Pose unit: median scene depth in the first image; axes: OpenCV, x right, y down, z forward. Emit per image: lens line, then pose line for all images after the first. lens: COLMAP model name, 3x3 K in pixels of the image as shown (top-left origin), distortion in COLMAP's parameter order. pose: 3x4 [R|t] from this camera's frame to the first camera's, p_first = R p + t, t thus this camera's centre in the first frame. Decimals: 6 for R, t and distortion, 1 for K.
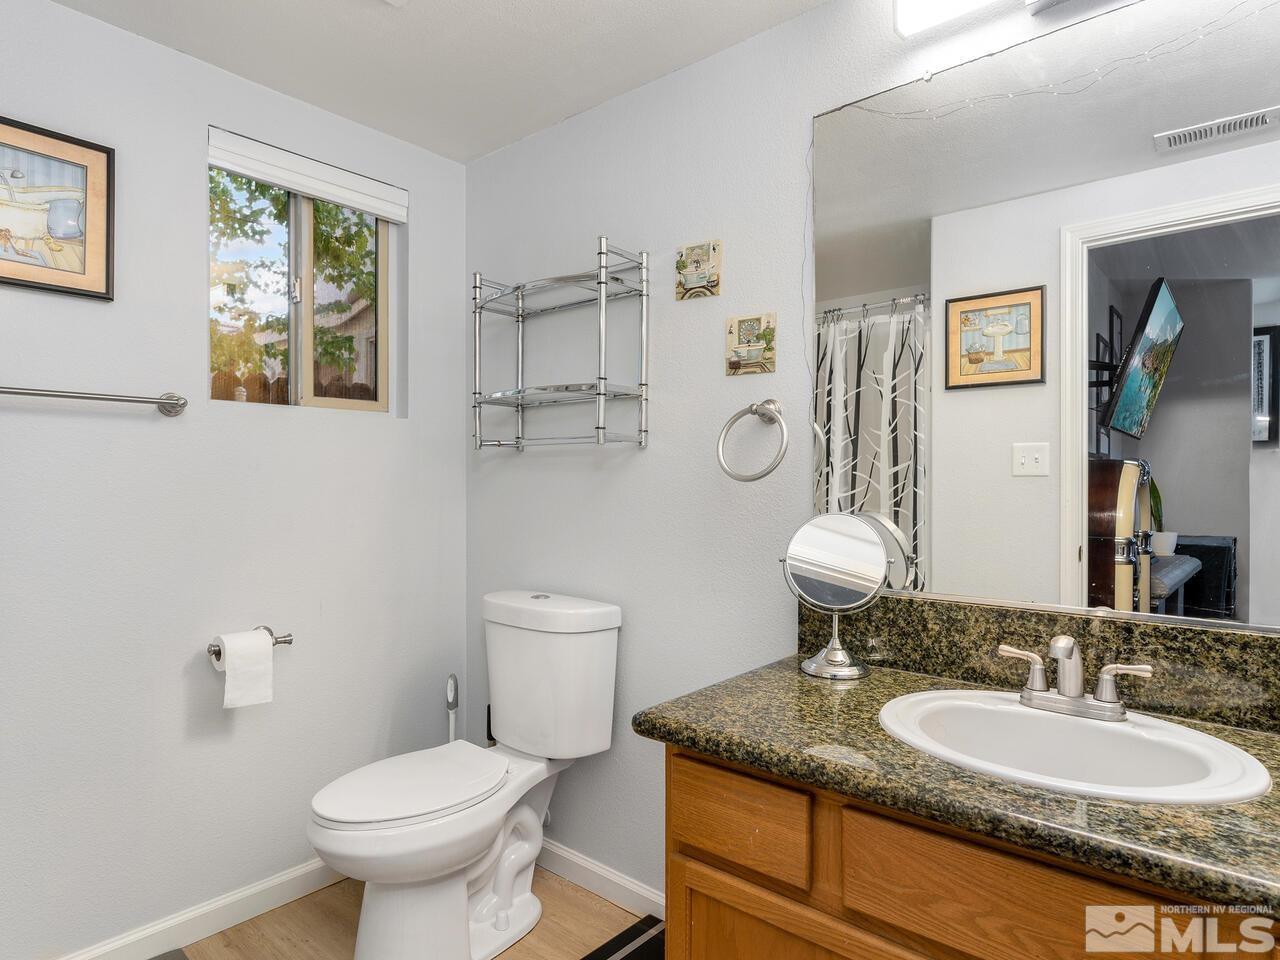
lens RADIAL K [[739.5, 0, 637.8], [0, 739.5, 480.5], [0, 0, 1]] dist [-0.004482, 0.004609]
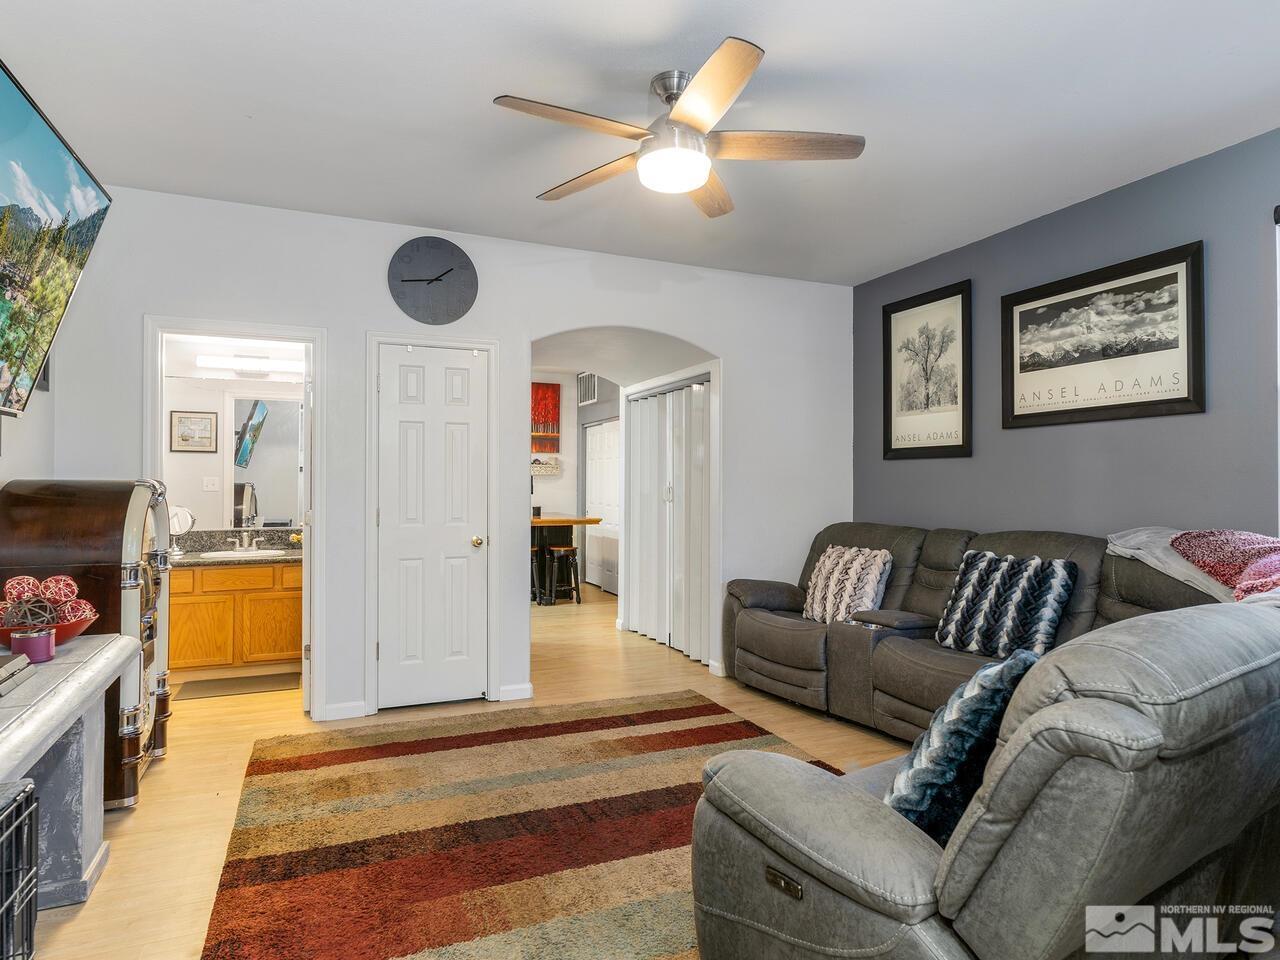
lens RADIAL K [[739.5, 0, 638.6], [0, 739.5, 478.9], [0, 0, 1]] dist [-0.004482, 0.004609]
pose [[0.447427, 0.007641, 0.894288, -0.984839], [-0.004075, 0.999971, -0.006505, -0.036848], [-0.894311, -0.000734, 0.447445, -1.303640]]
